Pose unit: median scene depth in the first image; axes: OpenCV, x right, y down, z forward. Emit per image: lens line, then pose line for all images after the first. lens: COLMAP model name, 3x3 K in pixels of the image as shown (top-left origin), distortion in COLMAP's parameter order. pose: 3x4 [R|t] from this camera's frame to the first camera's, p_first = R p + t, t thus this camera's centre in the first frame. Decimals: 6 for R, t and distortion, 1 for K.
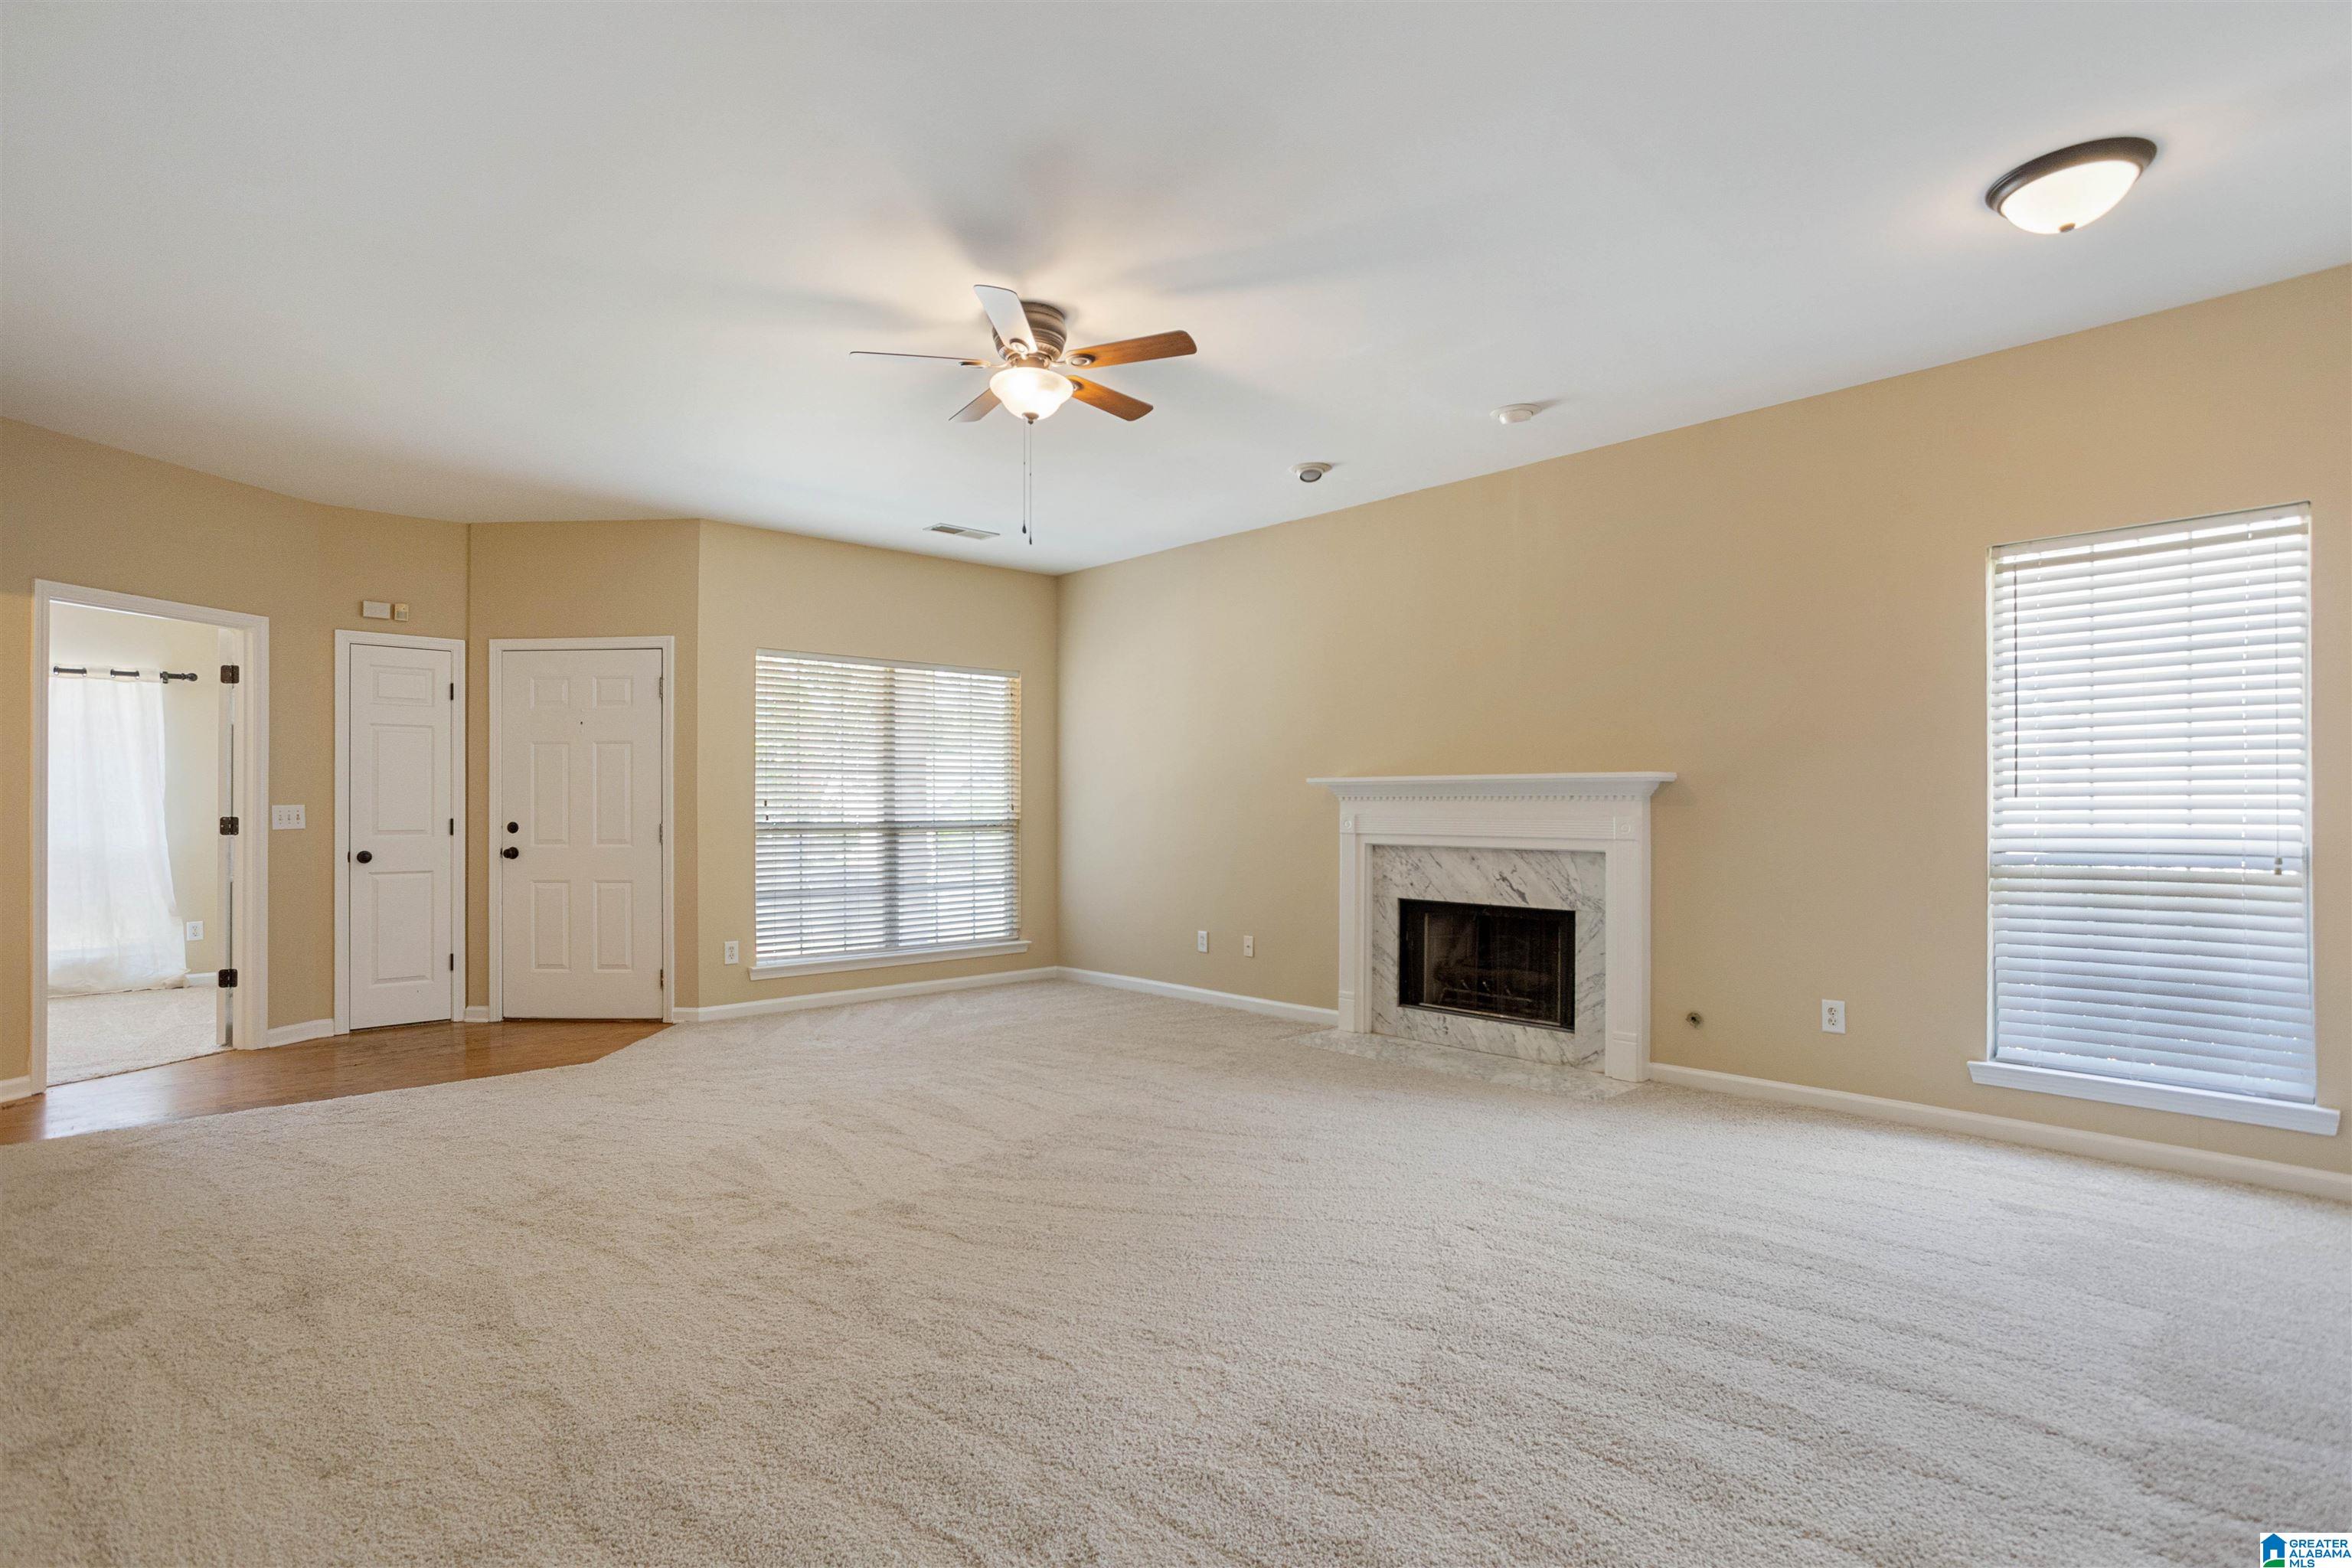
lens RADIAL K [[1147.2, 0, 1176.4], [0, 1147.2, 796.3], [0, 0, 1]] dist [-0.019450, 0.007465]
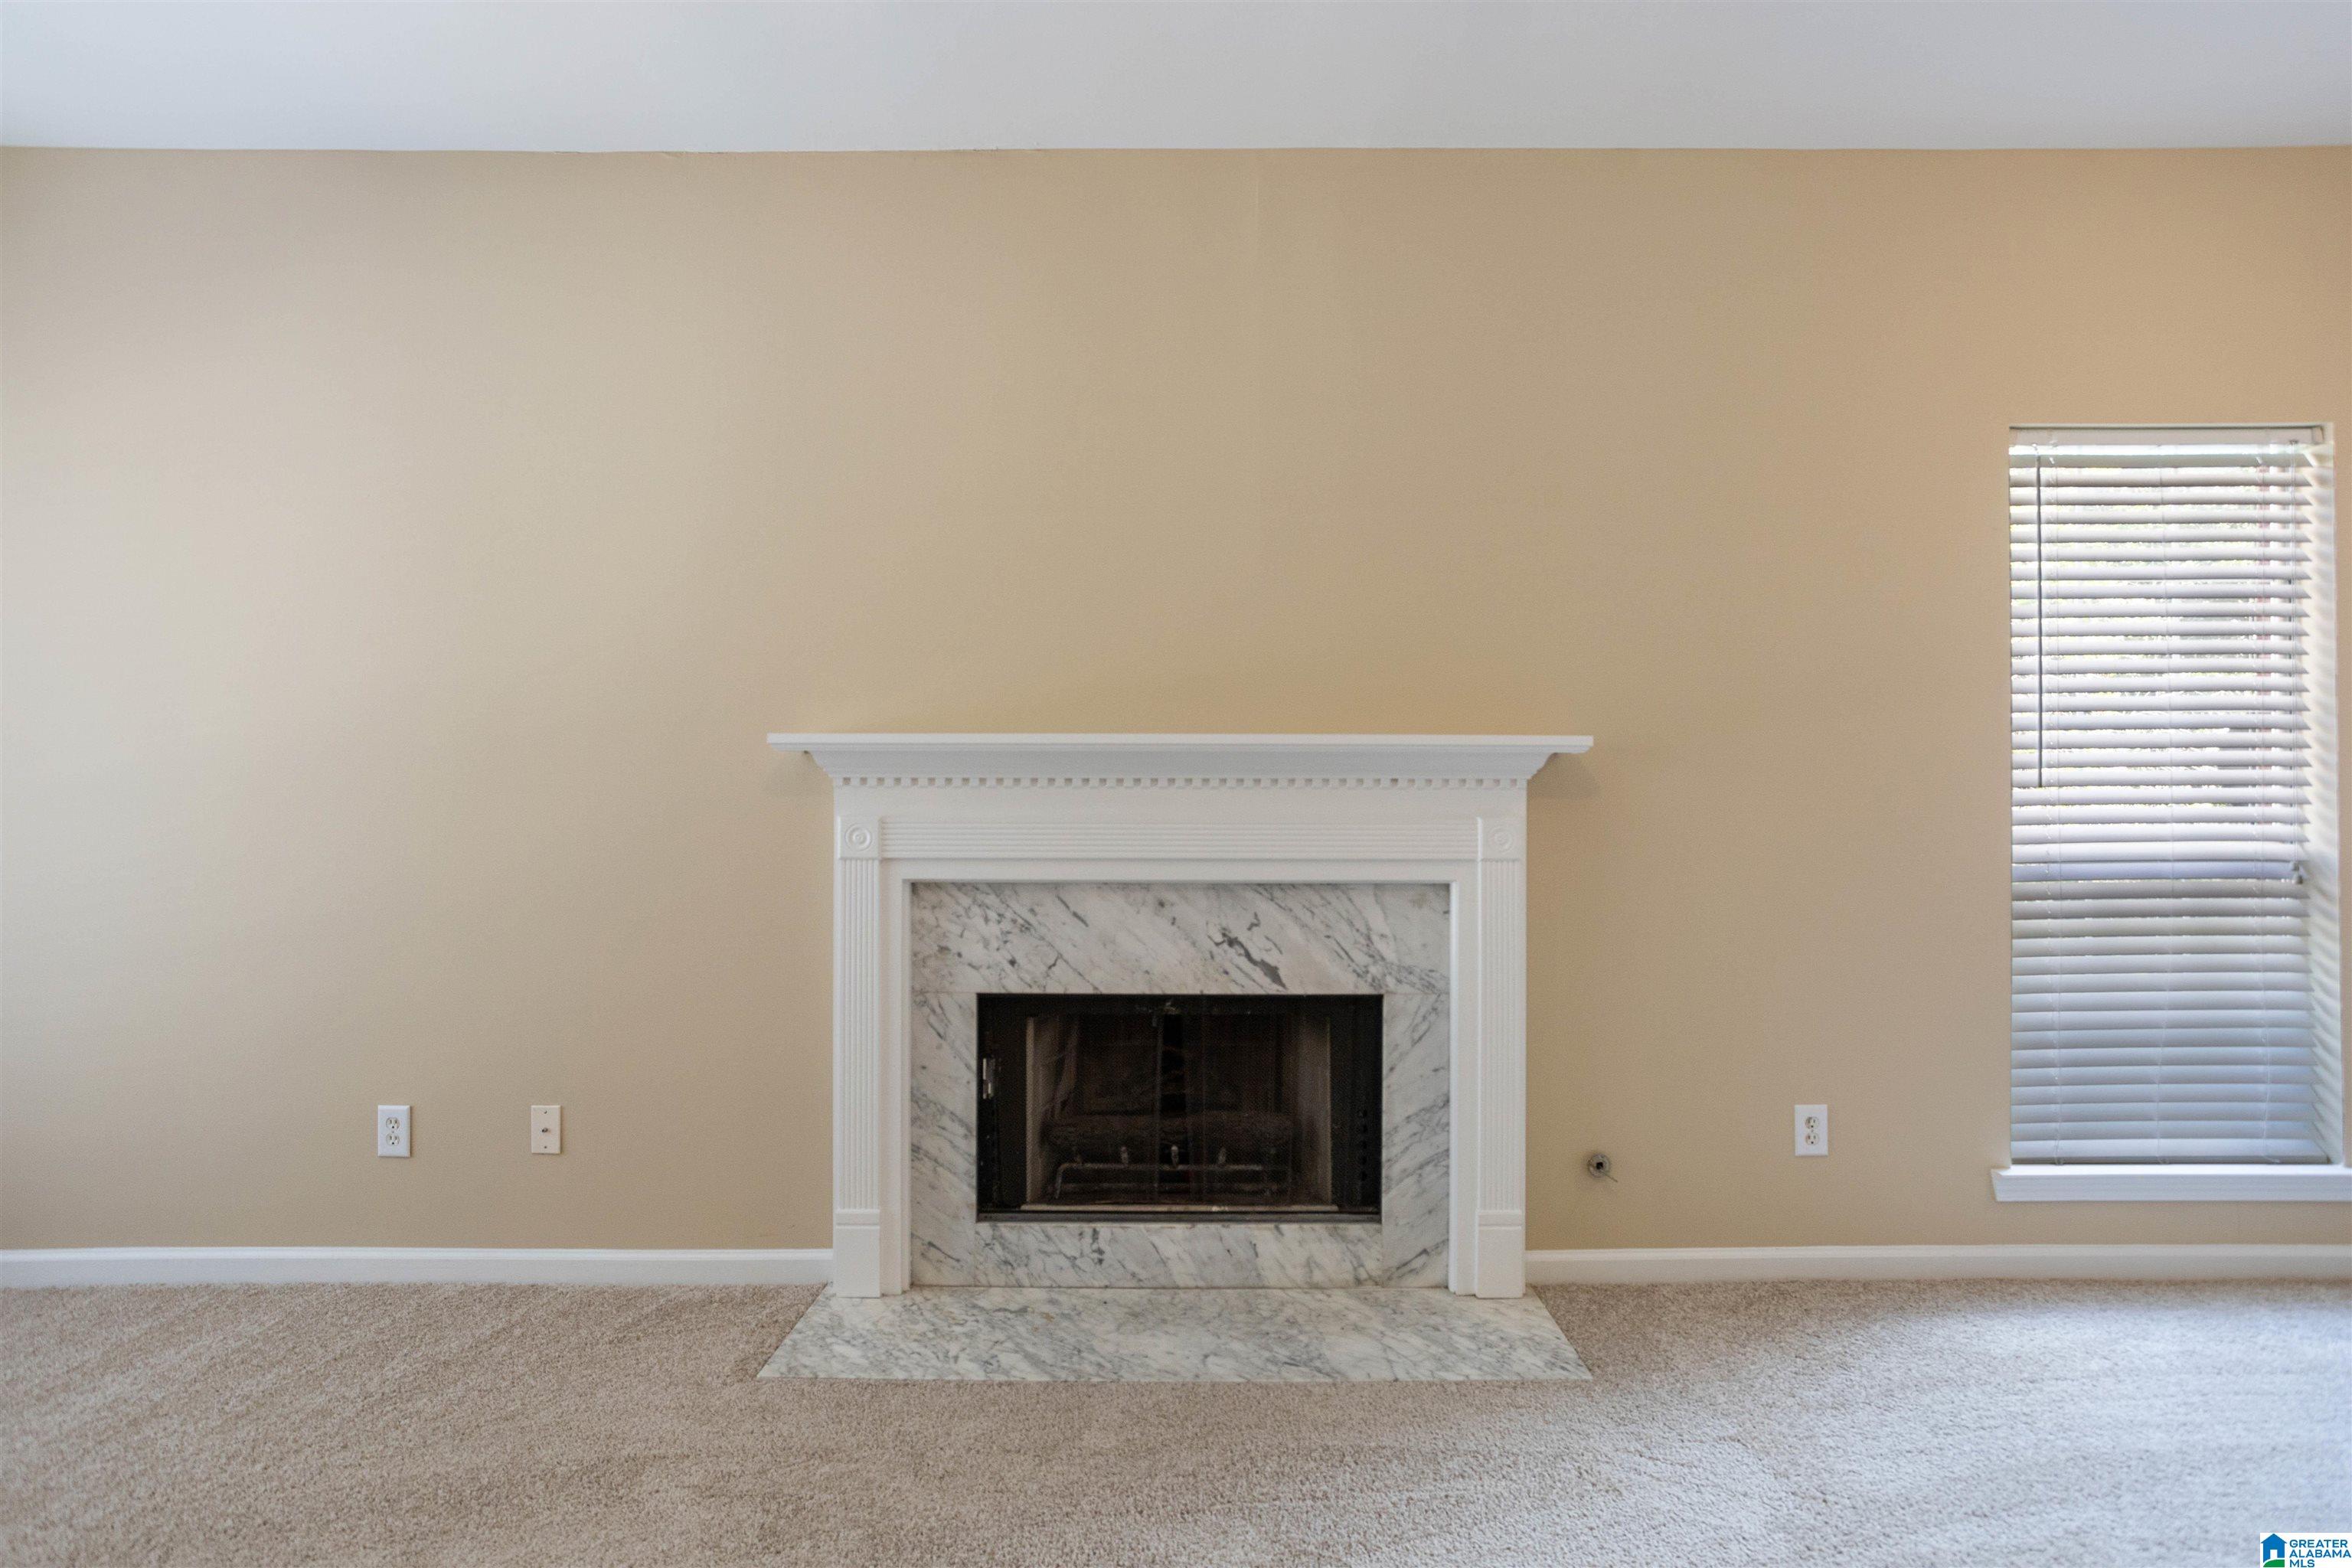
lens RADIAL K [[1279.0, 0, 1166.7], [0, 1279.0, 786.3], [0, 0, 1]] dist [-0.031267, 0.012492]
pose [[0.679491, 0.004445, 0.733671, -0.152156], [-0.007960, 0.999967, 0.001314, 0.002535], [-0.733641, -0.006733, 0.679504, 0.638115]]
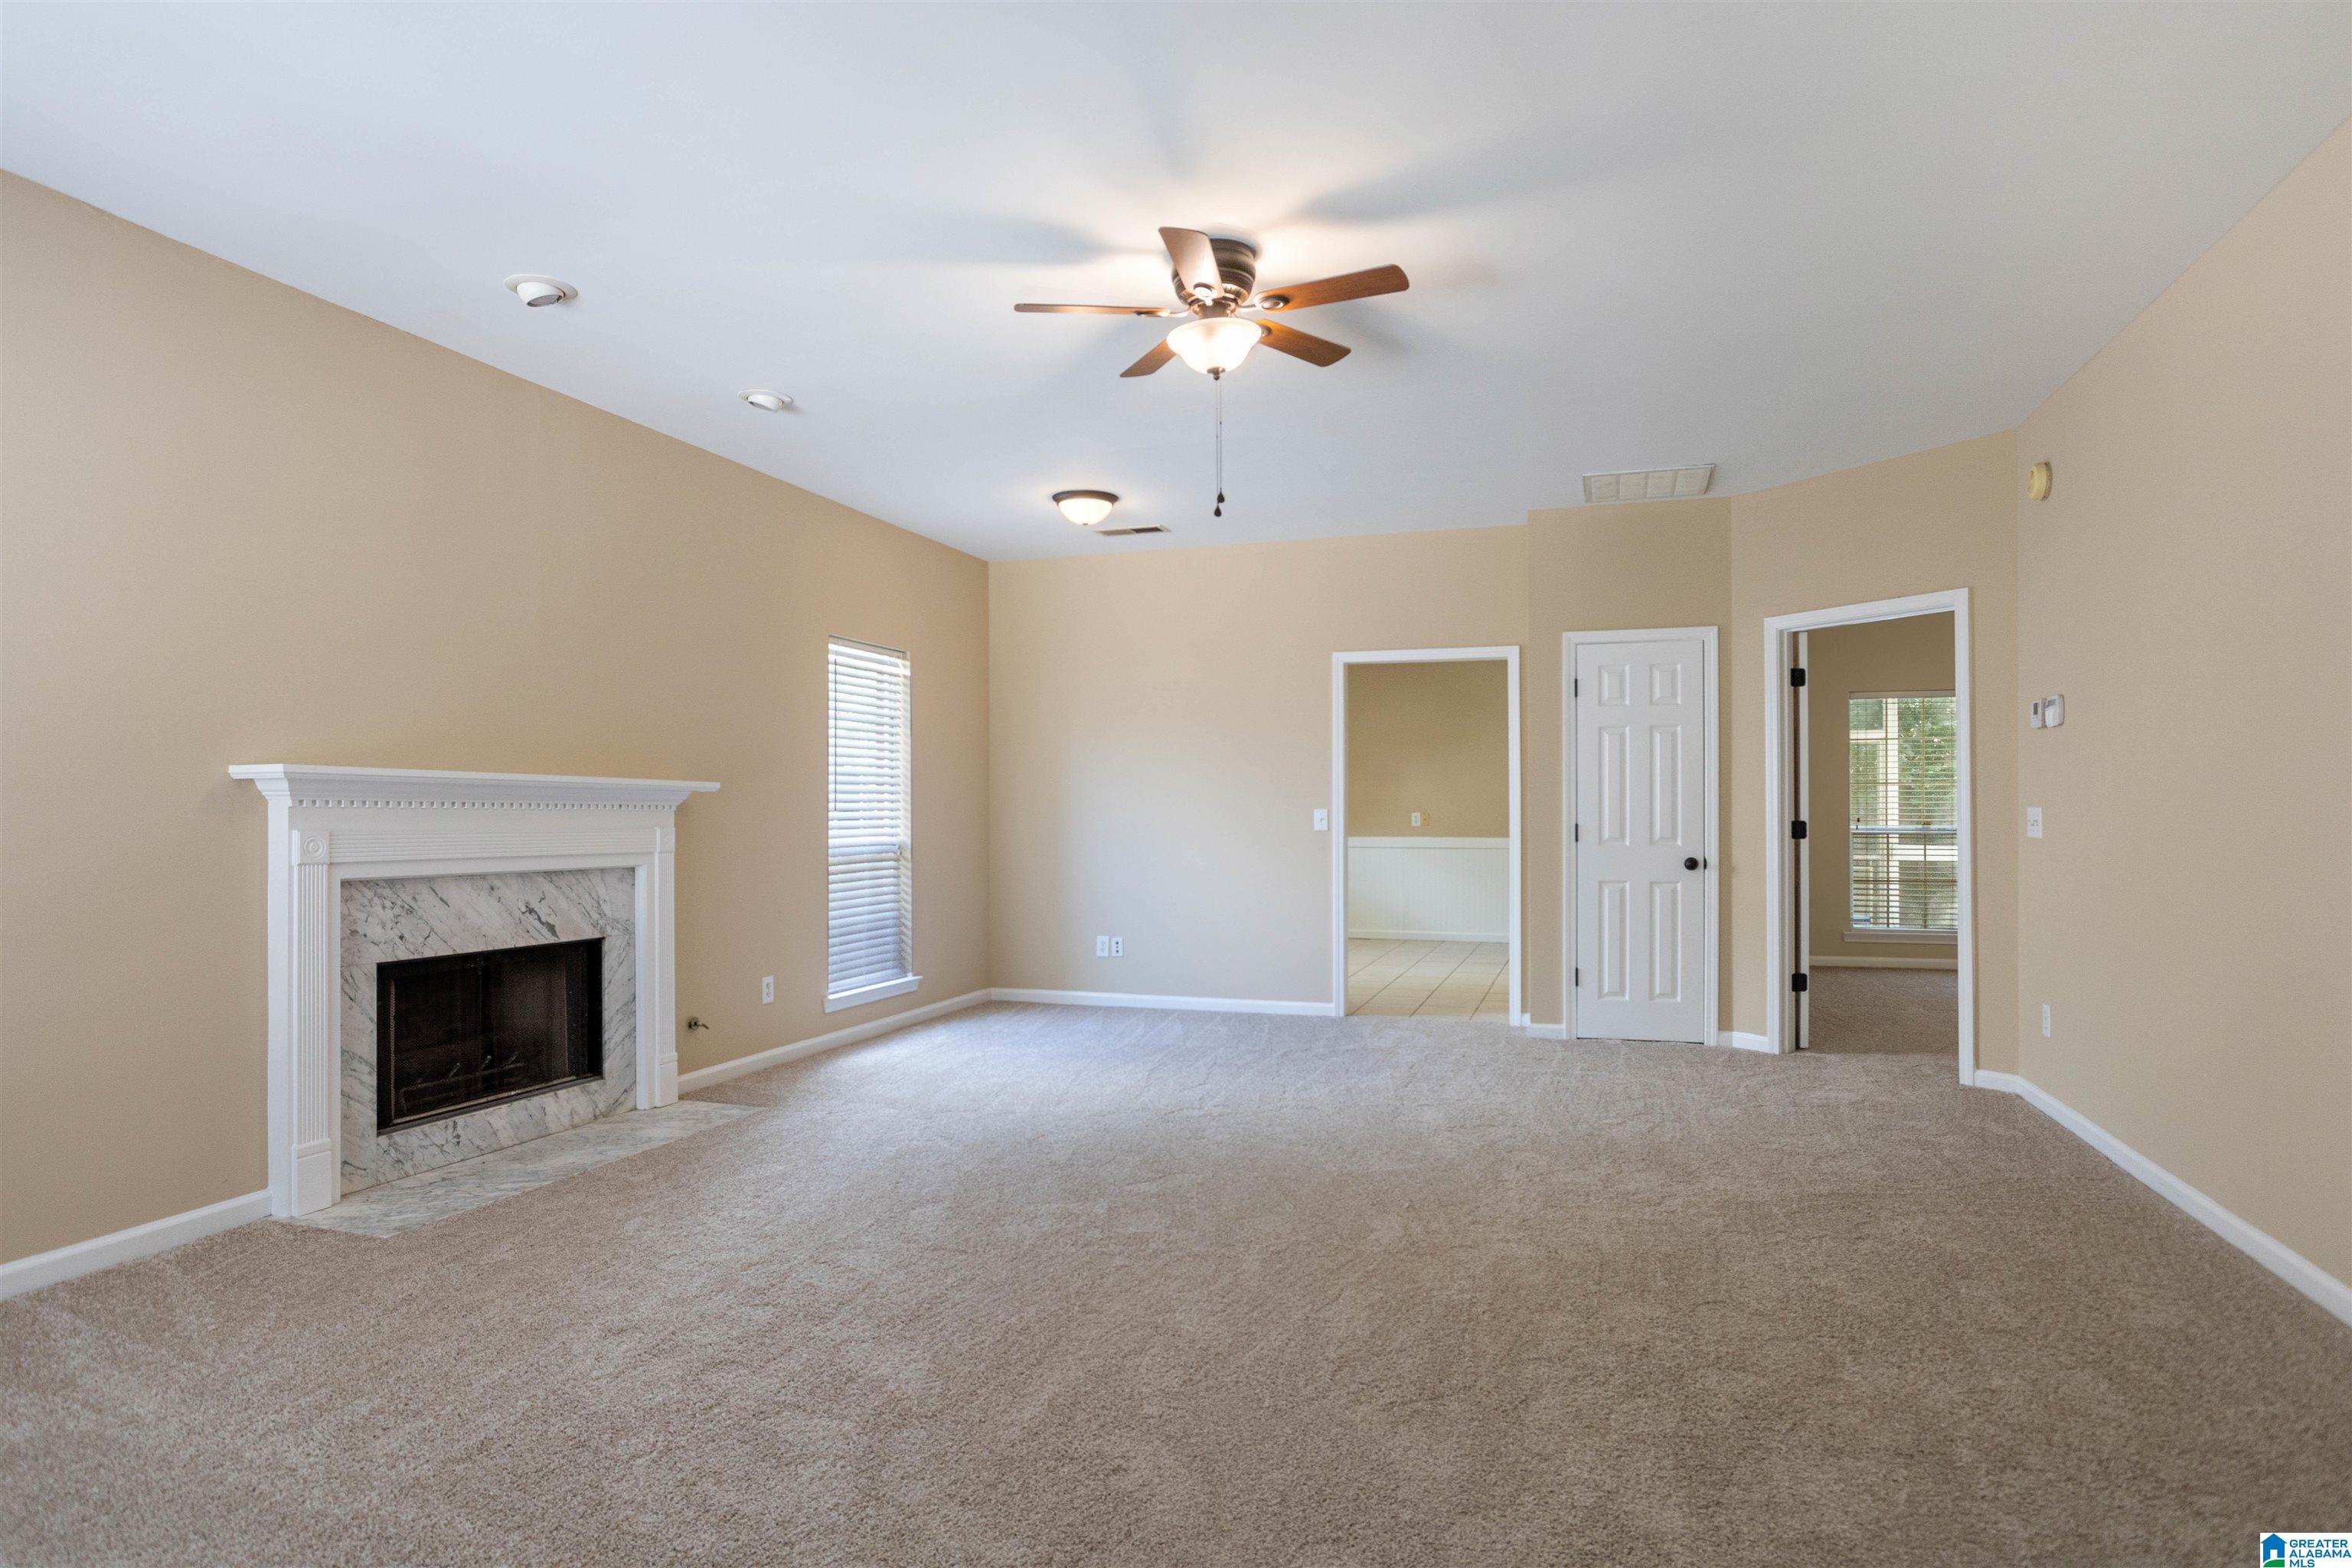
lens RADIAL K [[1279.0, 0, 1172.3], [0, 1279.0, 806.6], [0, 0, 1]] dist [-0.031267, 0.012492]
pose [[-0.474501, 0.008538, 0.880214, -0.674590], [-0.007825, 0.999873, -0.013917, 0.010562], [-0.880220, -0.013491, -0.474374, 1.030959]]
